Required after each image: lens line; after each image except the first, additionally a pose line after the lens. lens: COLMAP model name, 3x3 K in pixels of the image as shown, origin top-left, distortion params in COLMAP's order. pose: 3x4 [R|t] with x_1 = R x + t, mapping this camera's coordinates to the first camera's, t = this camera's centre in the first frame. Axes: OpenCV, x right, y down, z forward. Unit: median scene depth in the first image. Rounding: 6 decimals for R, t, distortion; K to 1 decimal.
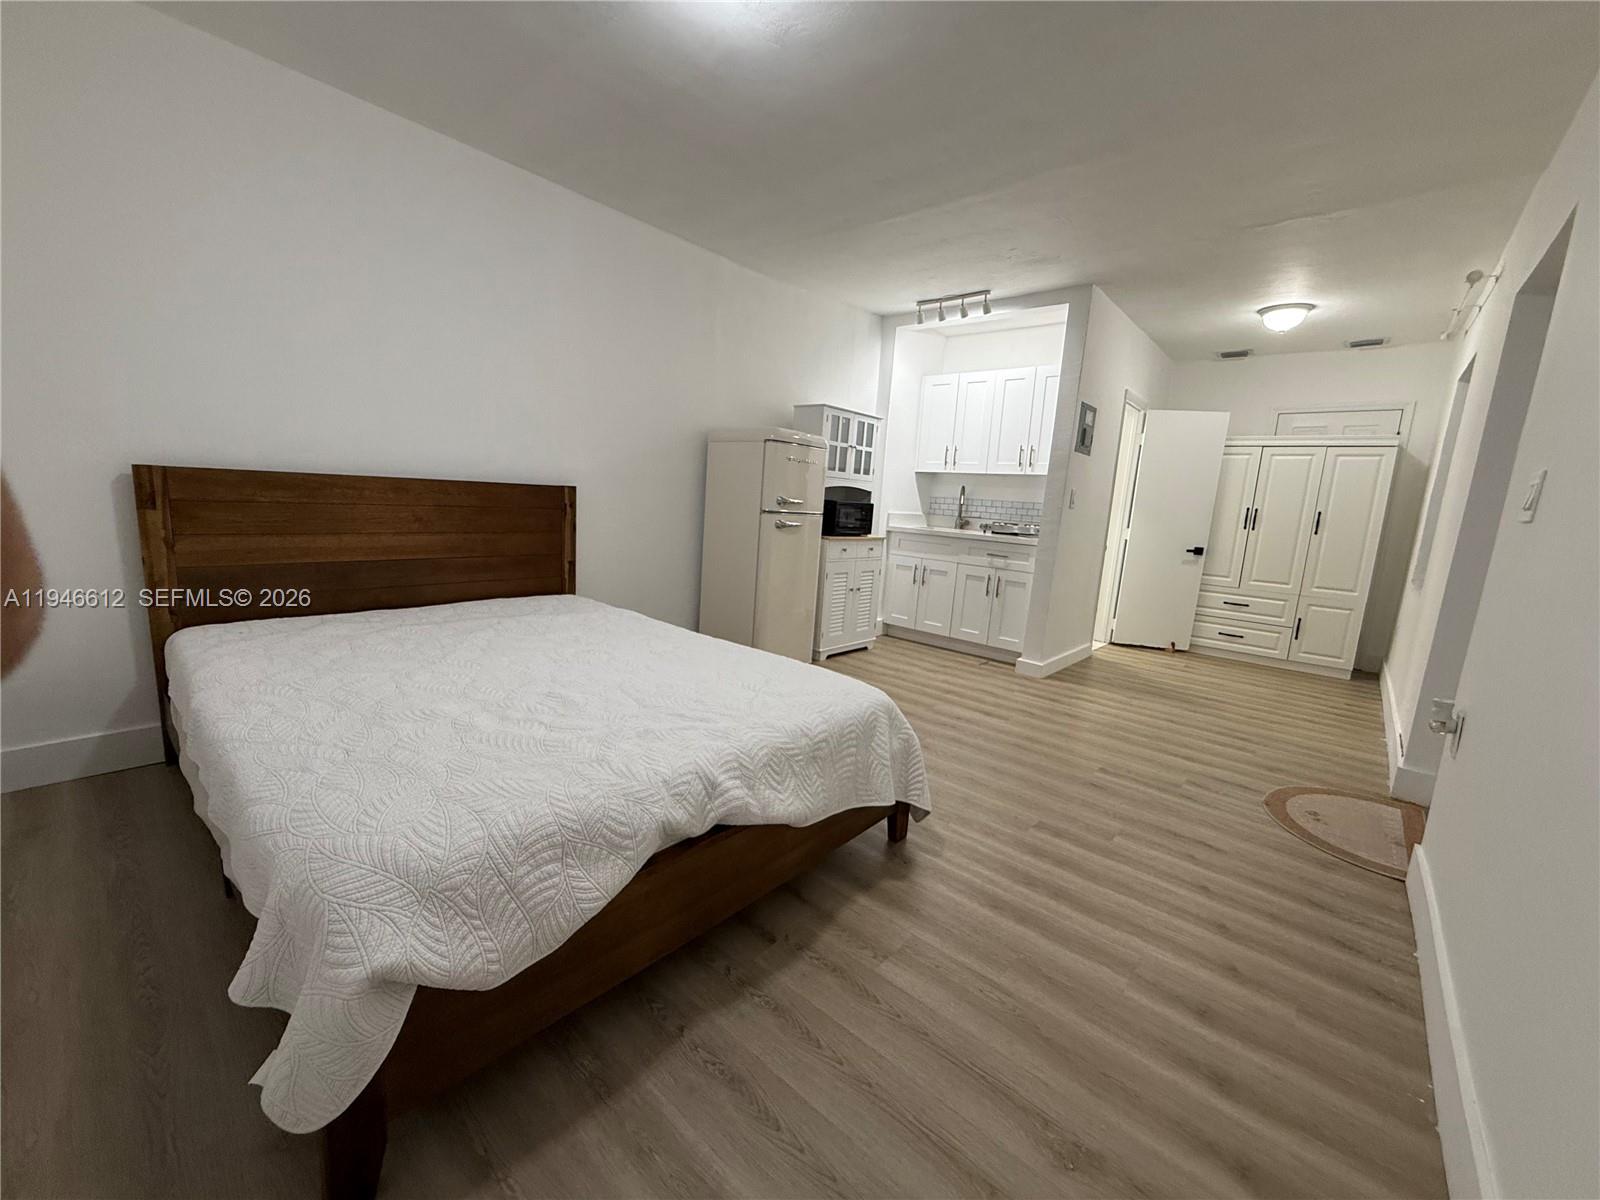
lens RADIAL K [[637.8, 0, 794.7], [0, 637.8, 605.7], [0, 0, 1]] dist [0.002797, 0.000107]
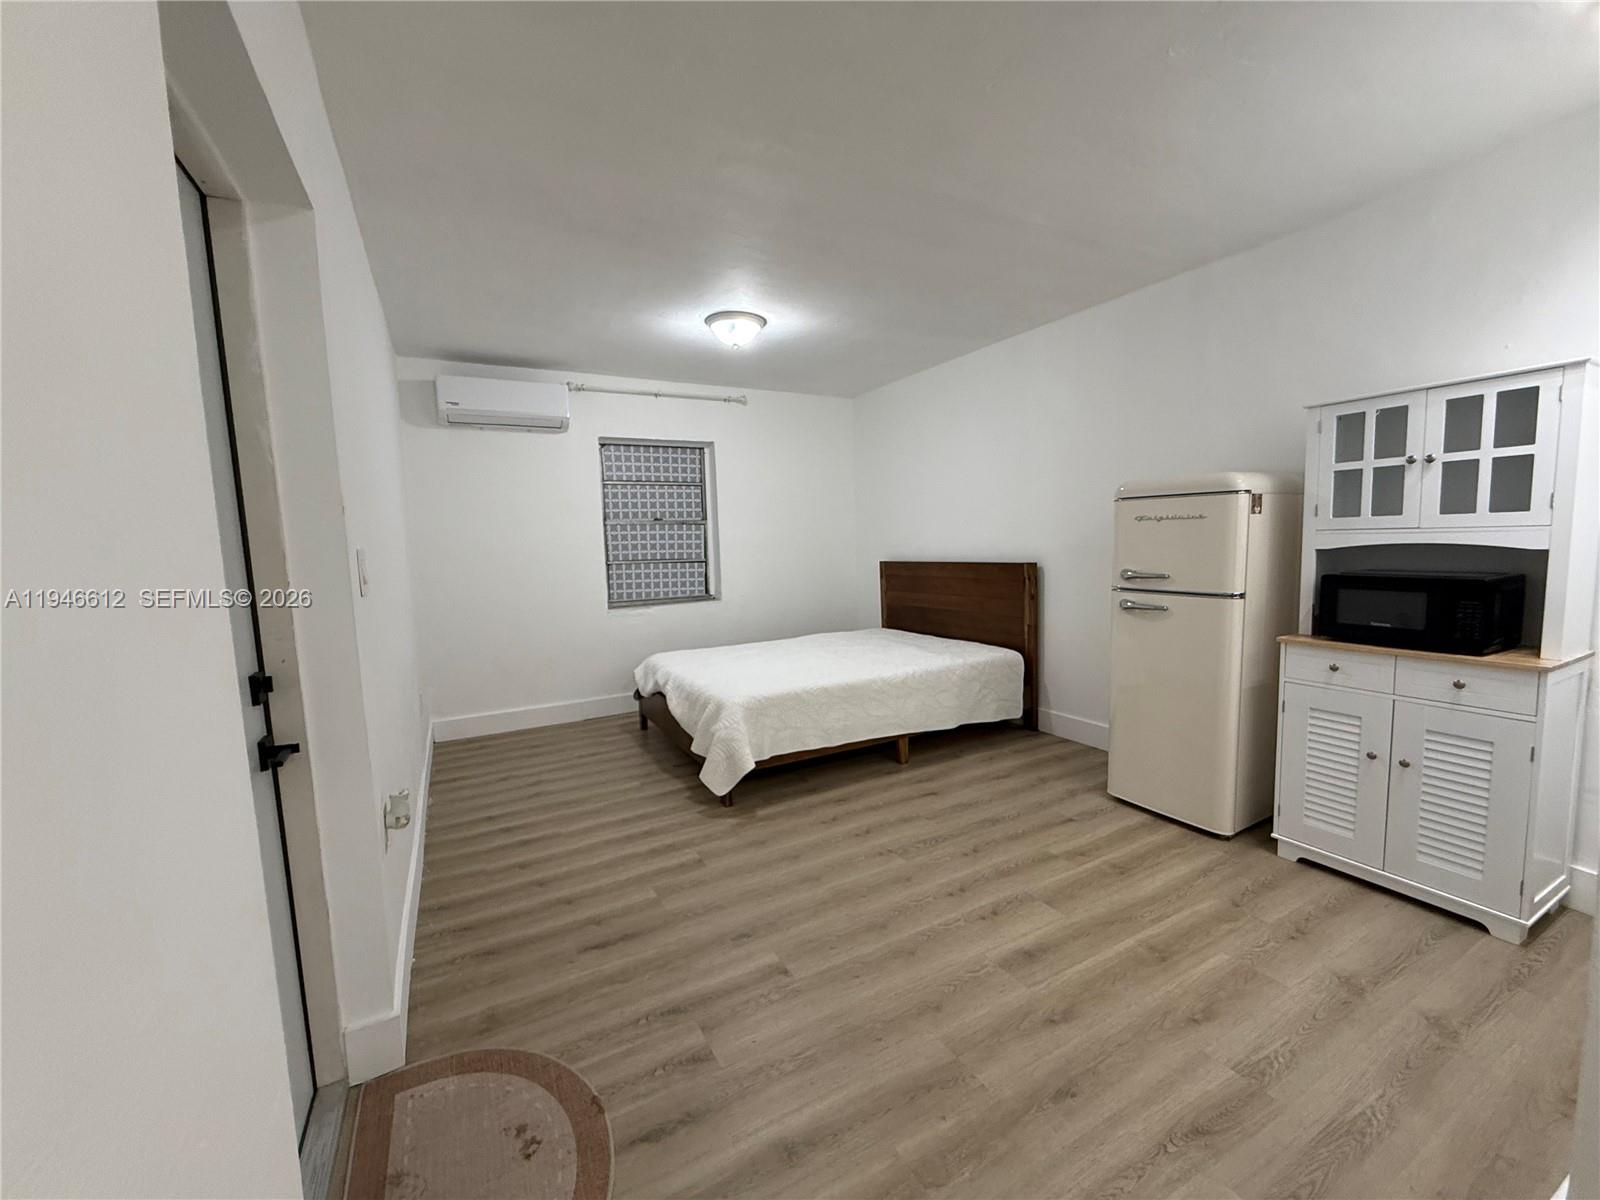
lens RADIAL K [[637.8, 0, 794.7], [0, 637.8, 605.7], [0, 0, 1]] dist [0.002797, 0.000107]
pose [[-0.352249, 0.046062, -0.934772, 0.826997], [-0.146775, 0.983711, 0.103782, -0.147590], [0.924326, 0.173758, -0.339750, 0.890292]]
